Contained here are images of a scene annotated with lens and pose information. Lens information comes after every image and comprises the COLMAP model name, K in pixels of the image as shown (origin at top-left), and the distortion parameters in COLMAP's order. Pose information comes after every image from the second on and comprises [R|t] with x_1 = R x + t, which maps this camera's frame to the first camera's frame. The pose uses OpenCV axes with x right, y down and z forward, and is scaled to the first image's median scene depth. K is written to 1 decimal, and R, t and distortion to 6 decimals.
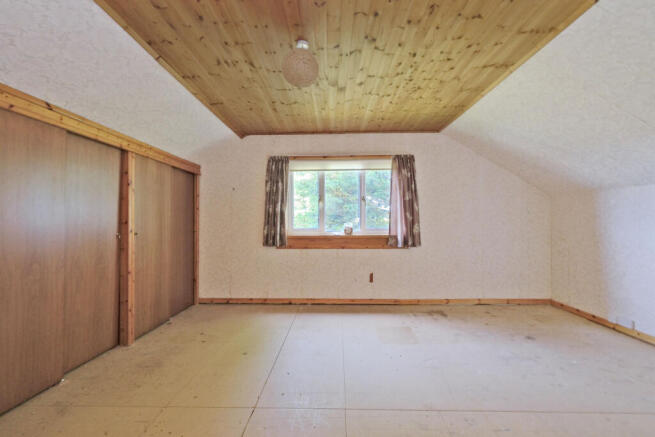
lens RADIAL K [[287.3, 0, 327.4], [0, 287.3, 219.7], [0, 0, 1]] dist [0.001347, -0.002659]
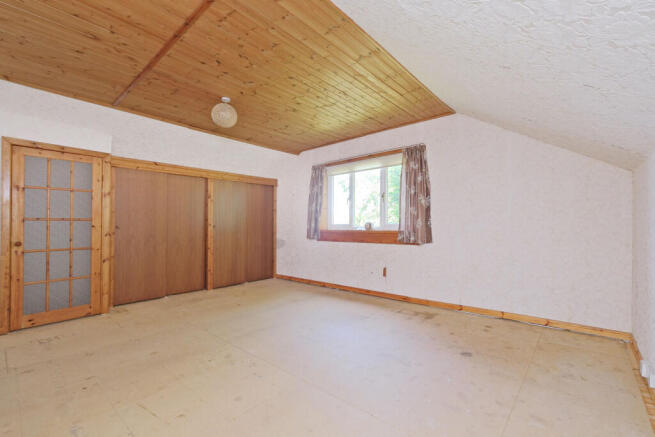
lens RADIAL K [[287.3, 0, 329.9], [0, 287.3, 221.9], [0, 0, 1]] dist [0.001347, -0.002659]
pose [[0.772138, -0.008339, -0.635400, 0.654922], [0.010927, 0.999940, 0.000155, 0.021357], [0.635361, -0.007062, 0.772183, 0.087626]]
